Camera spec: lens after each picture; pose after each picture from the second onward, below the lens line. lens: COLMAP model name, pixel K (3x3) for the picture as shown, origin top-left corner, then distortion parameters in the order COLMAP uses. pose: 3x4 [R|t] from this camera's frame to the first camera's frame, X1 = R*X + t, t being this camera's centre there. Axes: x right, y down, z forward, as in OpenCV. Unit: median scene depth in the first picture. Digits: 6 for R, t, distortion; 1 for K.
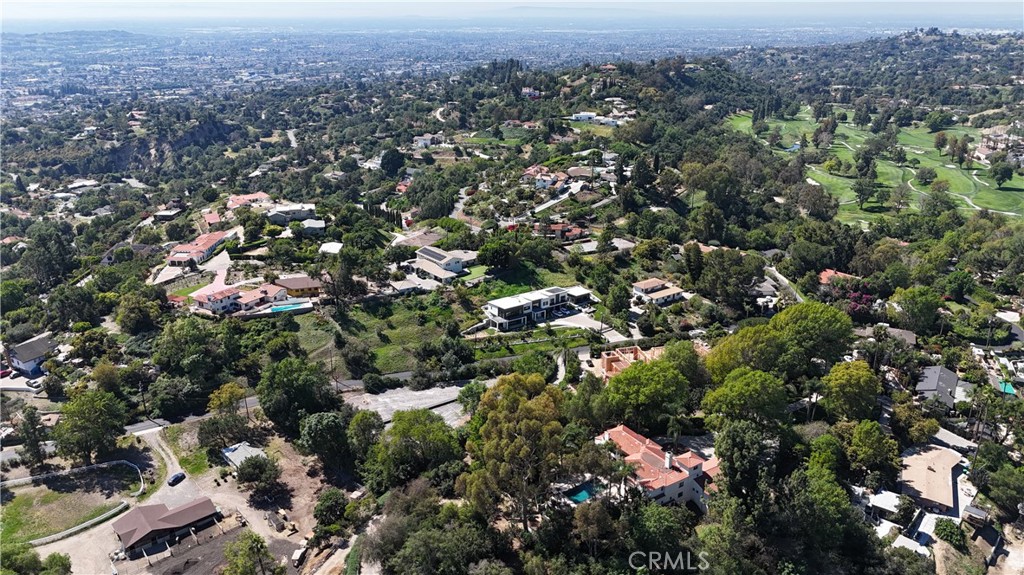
lens RADIAL K [[737.3, 0, 512.0], [0, 737.3, 287.5], [0, 0, 1]] dist [-0.002042, -0.001694]
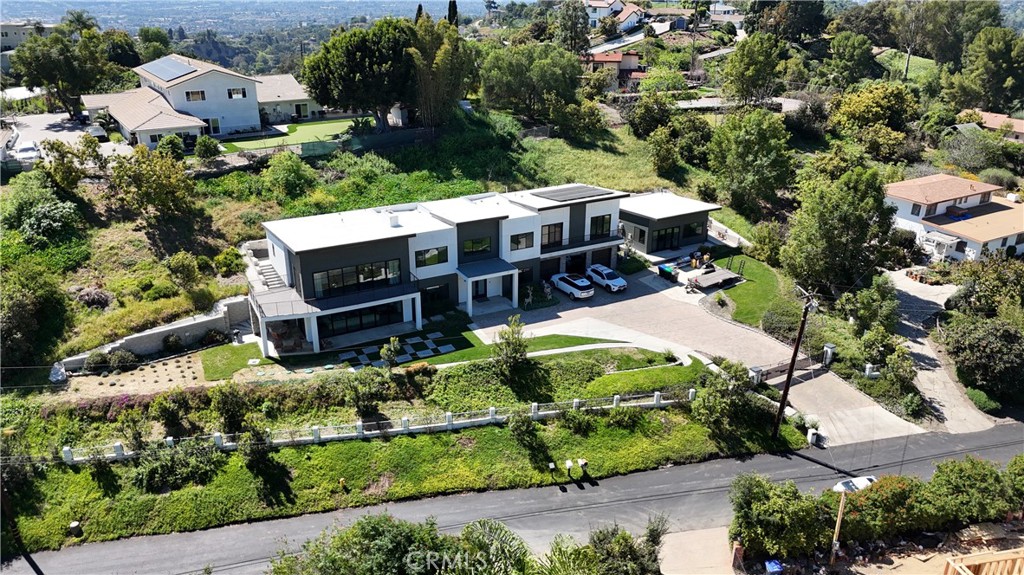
lens RADIAL K [[737.3, 0, 512.0], [0, 737.3, 287.5], [0, 0, 1]] dist [-0.002042, -0.001694]
pose [[0.994625, 0.039077, -0.095885, 0.064870], [-0.035690, 0.998686, 0.036788, 0.027731], [0.097196, -0.033169, 0.994712, 0.761586]]
